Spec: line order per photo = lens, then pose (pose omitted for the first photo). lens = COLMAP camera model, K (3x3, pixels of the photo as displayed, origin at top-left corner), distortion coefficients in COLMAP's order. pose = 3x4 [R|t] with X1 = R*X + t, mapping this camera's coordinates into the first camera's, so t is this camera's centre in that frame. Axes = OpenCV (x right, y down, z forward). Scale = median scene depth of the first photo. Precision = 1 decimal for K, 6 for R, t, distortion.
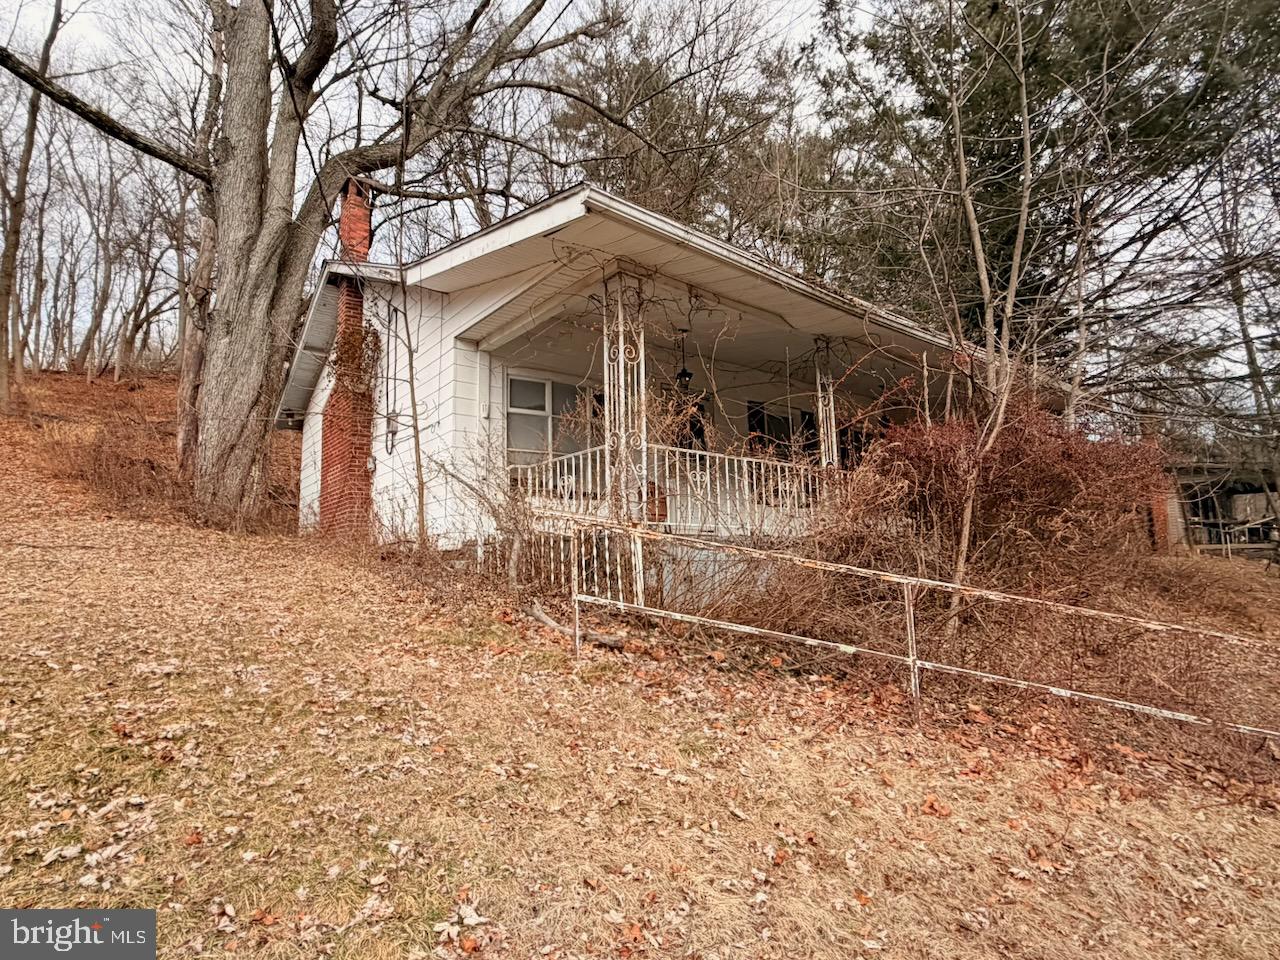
lens RADIAL K [[629.0, 0, 647.0], [0, 629.0, 484.6], [0, 0, 1]] dist [-0.004160, 0.001794]
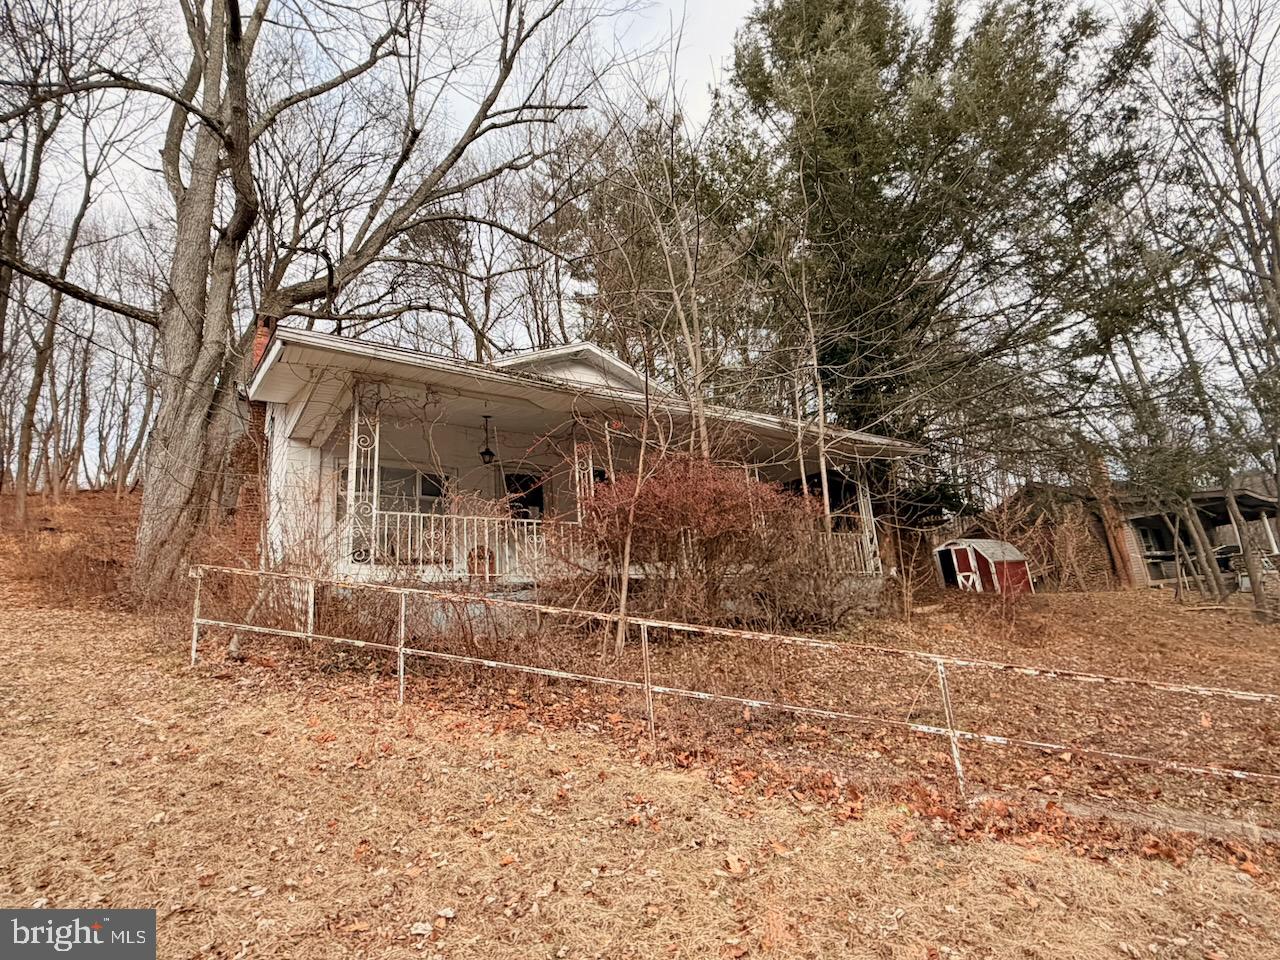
lens RADIAL K [[629.0, 0, 636.3], [0, 629.0, 481.6], [0, 0, 1]] dist [-0.004160, 0.001794]
pose [[0.995394, -0.074101, -0.060831, 0.282240], [0.065740, 0.989397, -0.129507, 0.034897], [0.069783, 0.124911, 0.989711, -0.101696]]
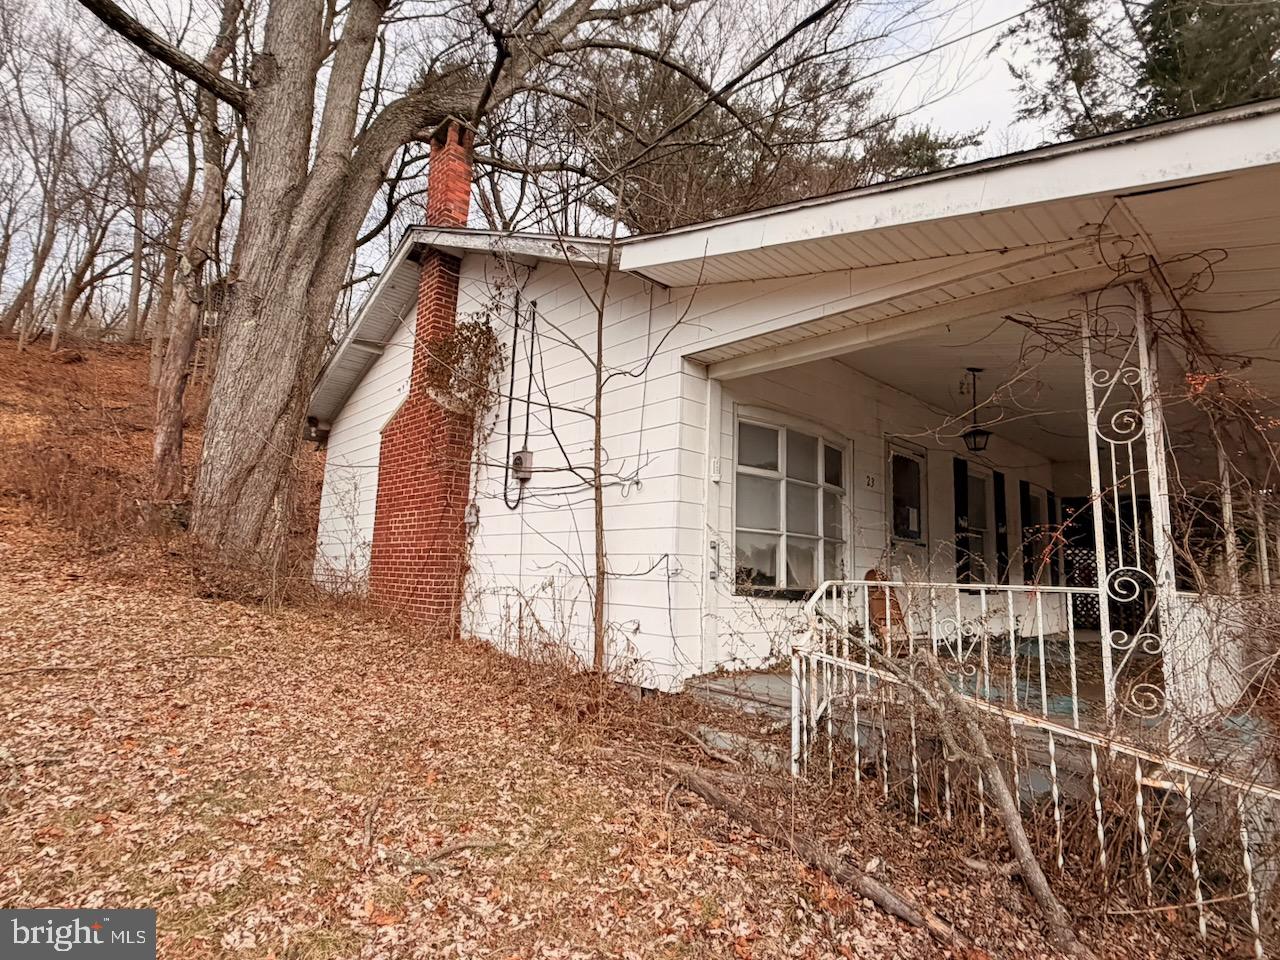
lens RADIAL K [[629.0, 0, 640.7], [0, 629.0, 475.1], [0, 0, 1]] dist [-0.004160, 0.001794]
pose [[0.995488, 0.064537, 0.069555, -0.252515], [-0.062780, 0.997658, -0.027157, -0.060025], [-0.071145, 0.022668, 0.997208, 0.235509]]
